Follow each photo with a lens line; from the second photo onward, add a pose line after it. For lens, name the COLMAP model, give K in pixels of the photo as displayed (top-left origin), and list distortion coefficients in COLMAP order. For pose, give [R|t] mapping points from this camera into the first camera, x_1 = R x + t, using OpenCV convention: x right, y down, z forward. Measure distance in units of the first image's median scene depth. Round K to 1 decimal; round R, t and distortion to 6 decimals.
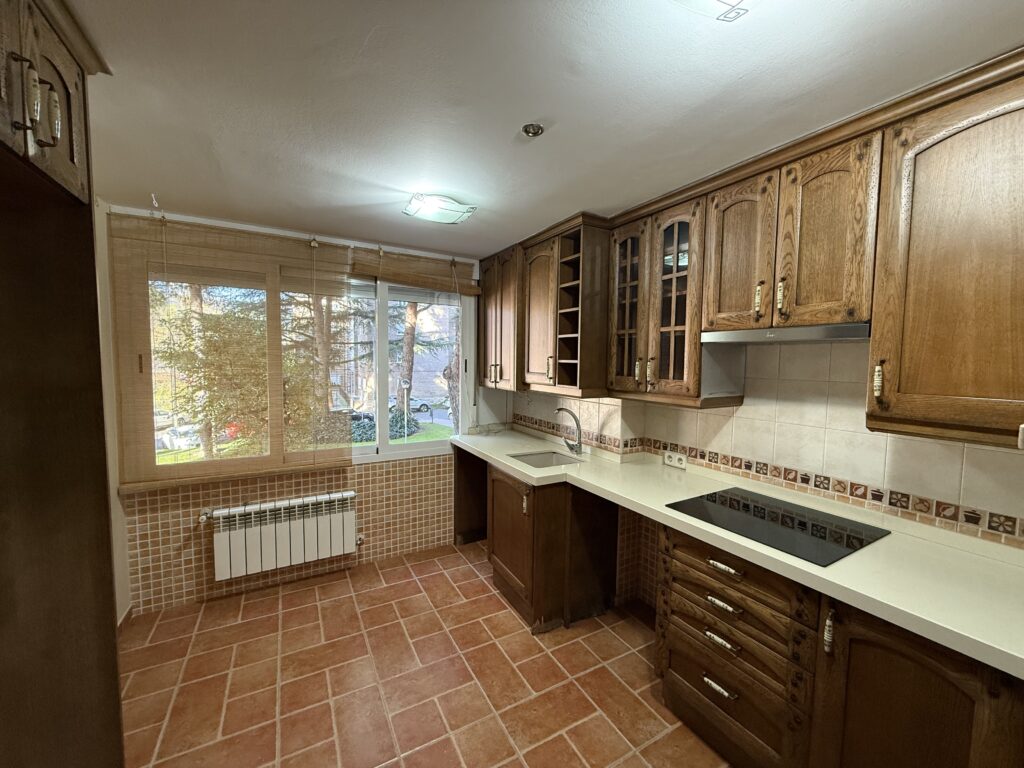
lens RADIAL K [[404.8, 0, 511.9], [0, 404.8, 385.7], [0, 0, 1]] dist [-0.000108, -0.000435]
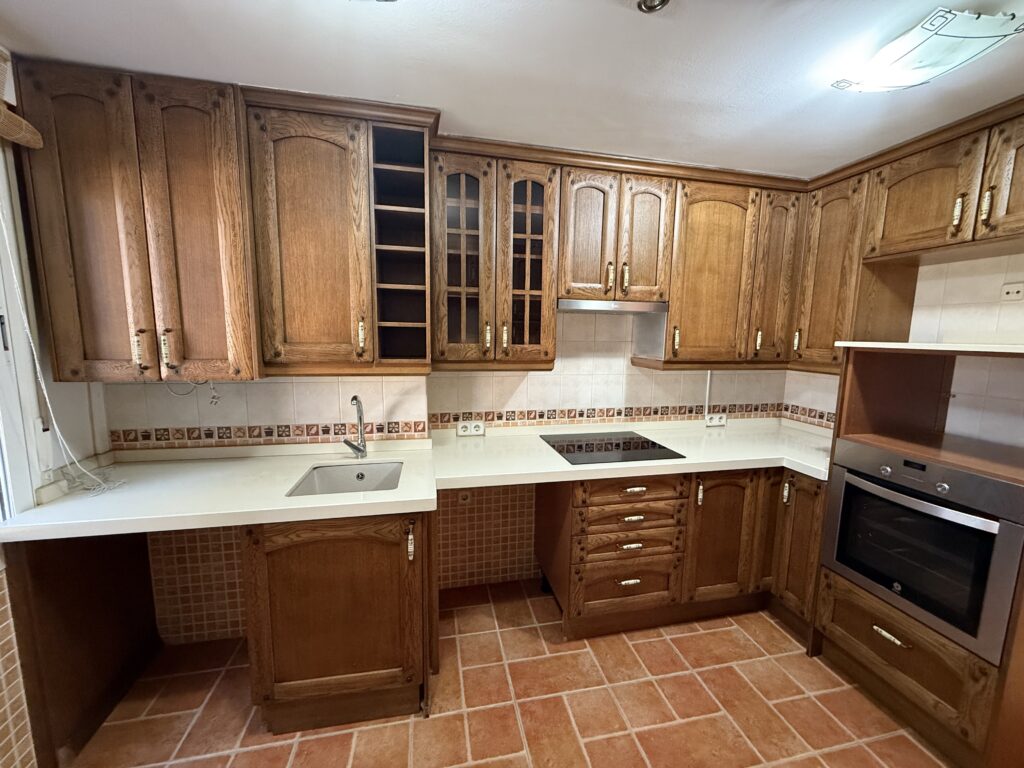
lens RADIAL K [[404.8, 0, 511.9], [0, 404.8, 385.7], [0, 0, 1]] dist [-0.000108, -0.000435]
pose [[0.298454, -0.132094, 0.945239, -0.561429], [0.049671, 0.991184, 0.122831, -0.038724], [-0.953131, 0.010292, 0.302384, 0.730698]]
